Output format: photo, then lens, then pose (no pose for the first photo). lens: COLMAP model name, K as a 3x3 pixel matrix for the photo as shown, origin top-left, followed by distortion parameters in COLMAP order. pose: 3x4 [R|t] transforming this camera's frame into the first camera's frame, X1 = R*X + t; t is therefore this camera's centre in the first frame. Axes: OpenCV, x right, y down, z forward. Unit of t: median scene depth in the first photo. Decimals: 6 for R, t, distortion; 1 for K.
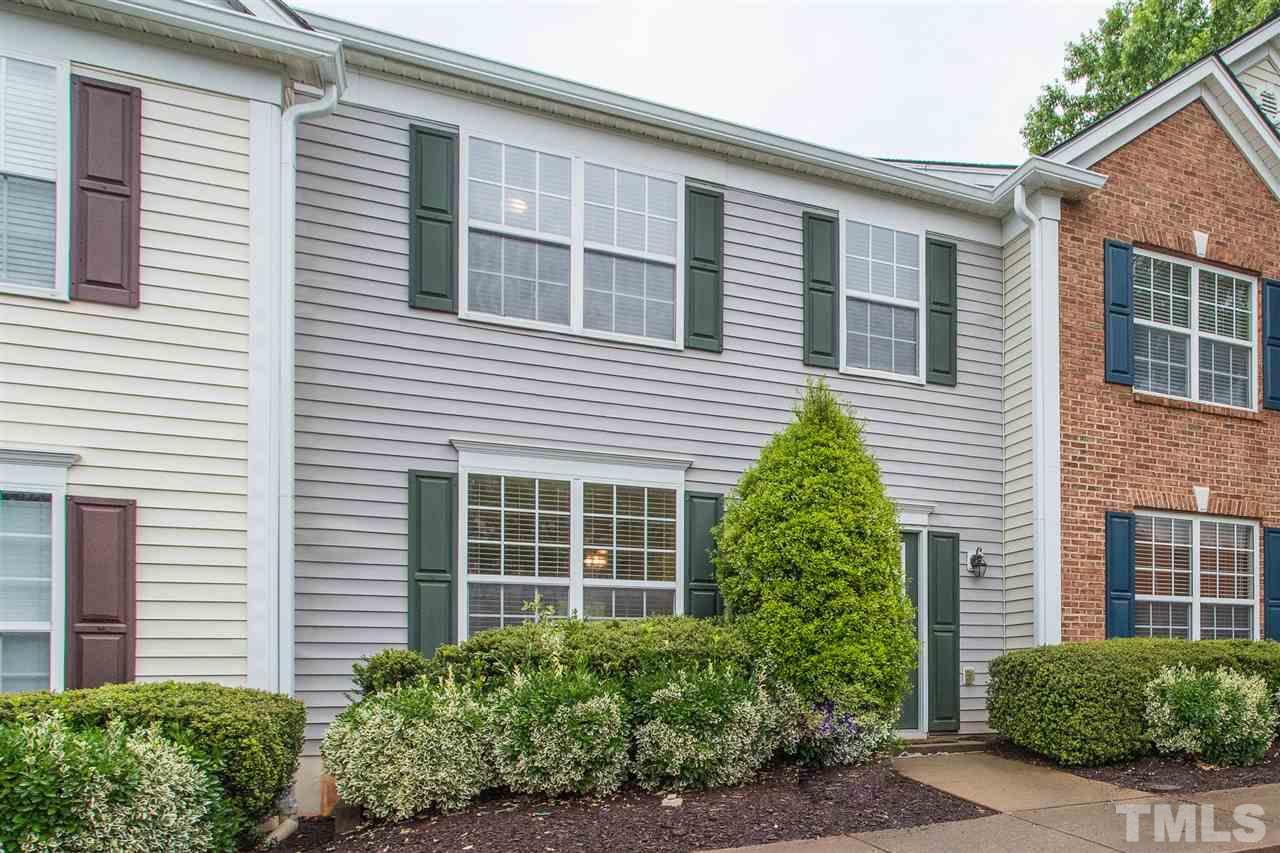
lens RADIAL K [[617.5, 0, 637.4], [0, 617.5, 443.8], [0, 0, 1]] dist [0.001183, 0.000609]
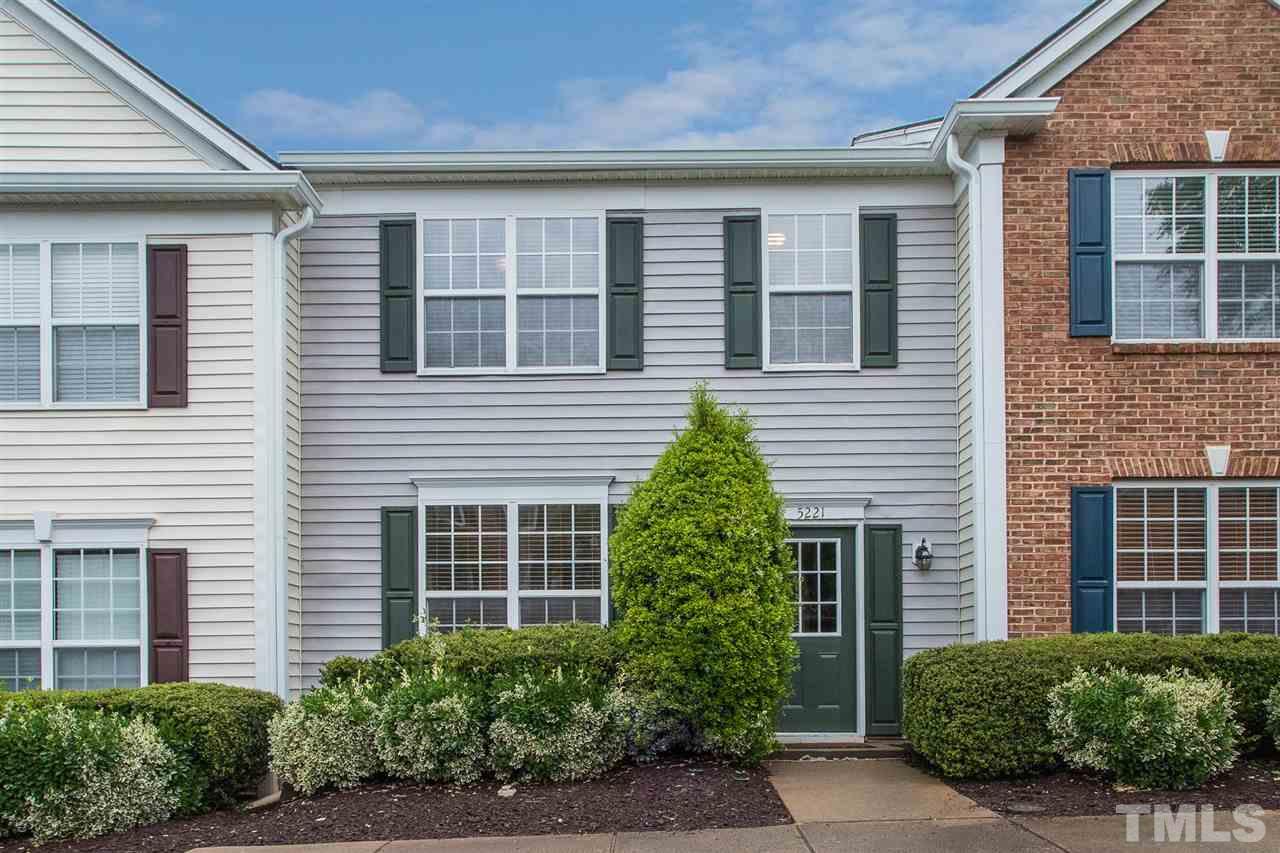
lens RADIAL K [[571.7, 0, 624.8], [0, 571.7, 462.2], [0, 0, 1]] dist [0.000705, 0.000697]
pose [[0.952731, -0.105496, -0.284910, 0.387933], [0.108405, 0.994091, -0.005587, 0.011235], [0.283815, -0.025563, 0.958538, 0.055668]]
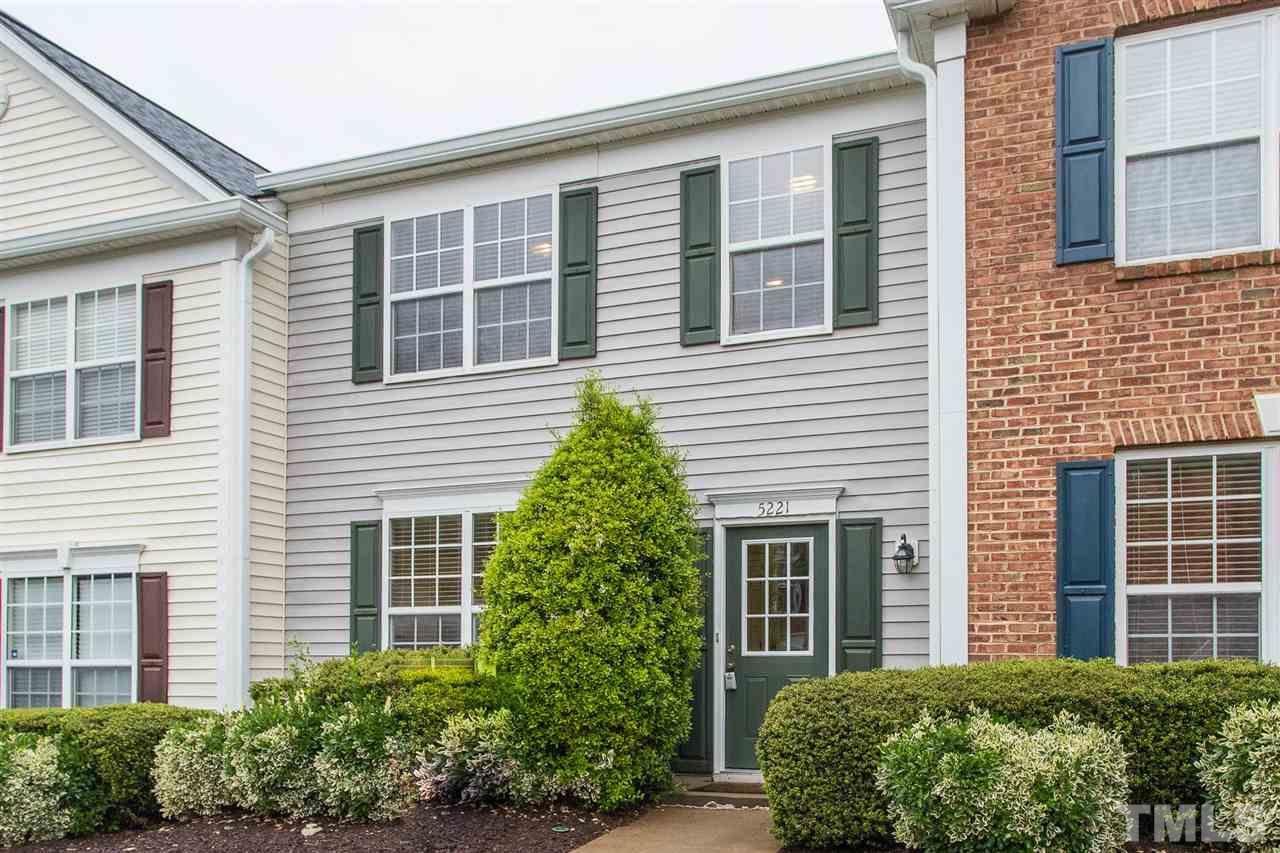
lens RADIAL K [[628.6, 0, 632.5], [0, 628.6, 447.1], [0, 0, 1]] dist [0.001202, -0.000236]
pose [[0.865335, -0.170075, -0.471454, 0.673238], [0.172703, 0.984238, -0.038071, 0.039192], [0.470498, -0.048477, 0.881068, 0.192446]]
